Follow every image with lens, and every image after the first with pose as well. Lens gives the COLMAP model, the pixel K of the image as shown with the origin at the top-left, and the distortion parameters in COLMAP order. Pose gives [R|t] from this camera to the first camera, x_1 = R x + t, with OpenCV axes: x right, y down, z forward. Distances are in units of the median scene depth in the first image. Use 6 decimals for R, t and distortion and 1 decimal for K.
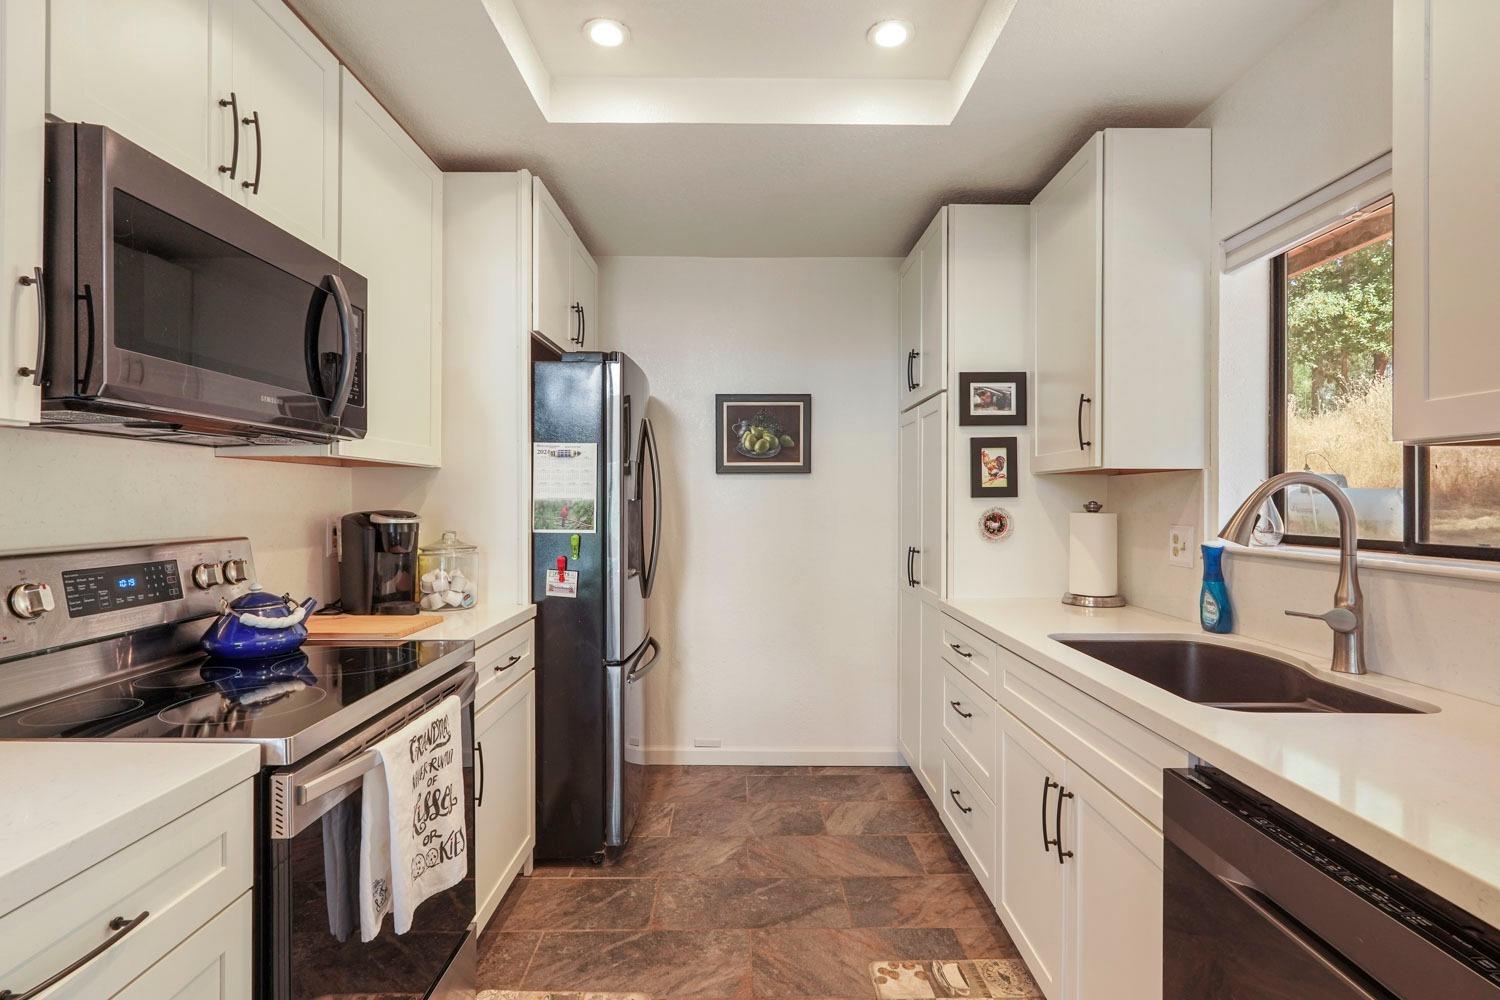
lens RADIAL K [[722.2, 0, 745.9], [0, 722.2, 497.0], [0, 0, 1]] dist [-0.007719, 0.004162]
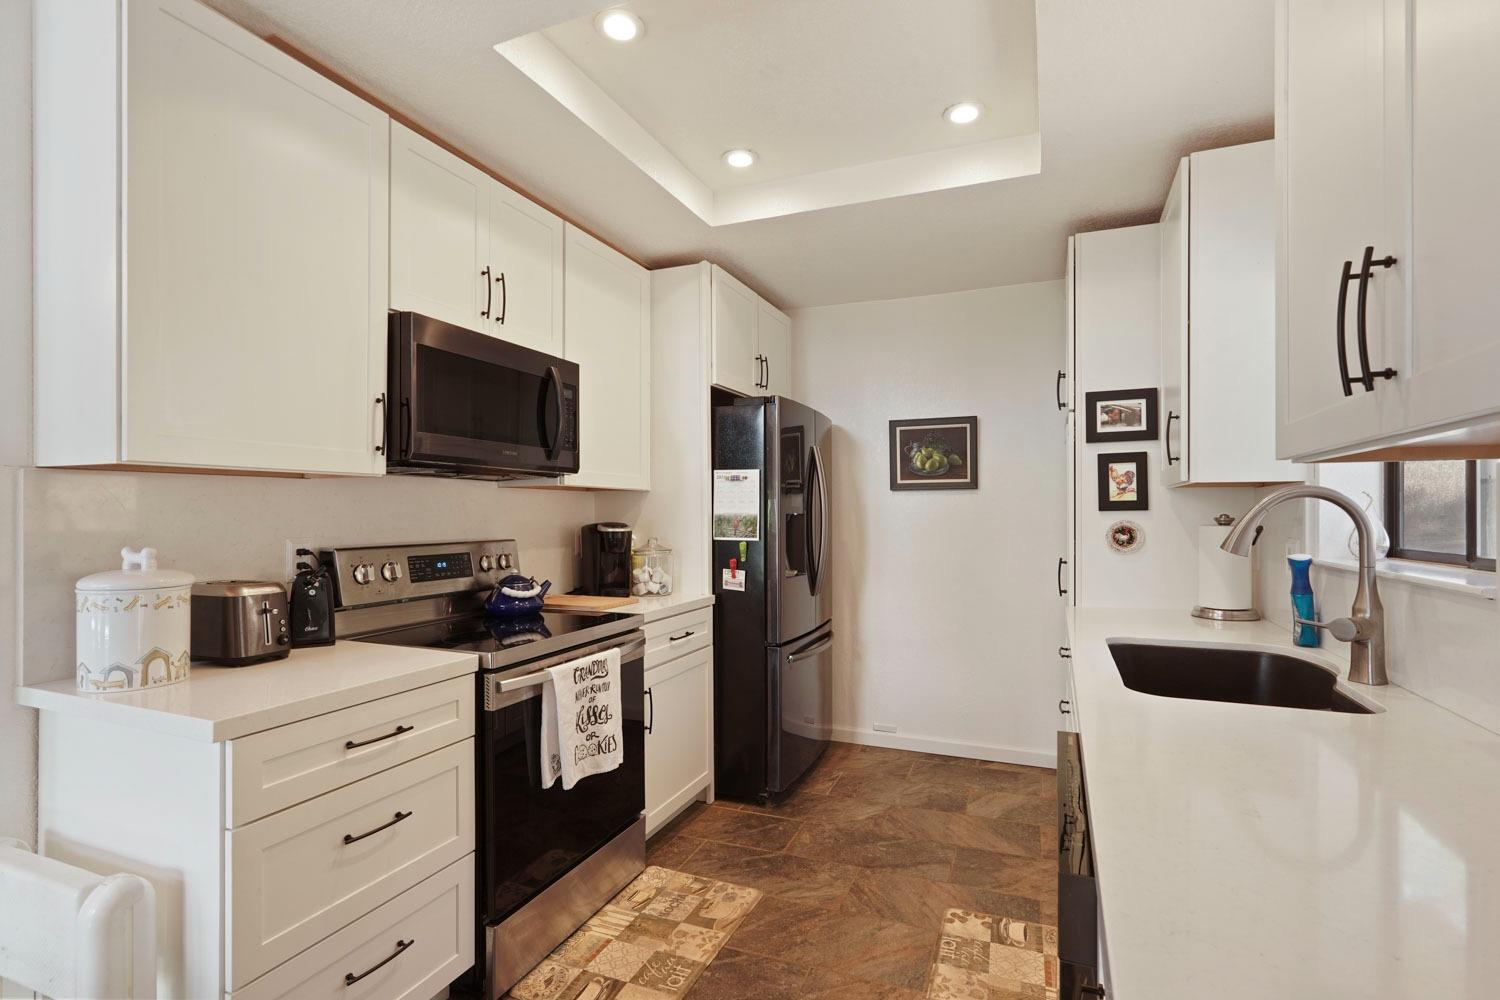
lens RADIAL K [[722.2, 0, 775.5], [0, 722.2, 509.2], [0, 0, 1]] dist [-0.007719, 0.004162]
pose [[0.928068, -0.005453, -0.372370, 0.323322], [0.004880, 0.999985, -0.002481, -0.001709], [0.372378, 0.000485, 0.928081, -0.178478]]
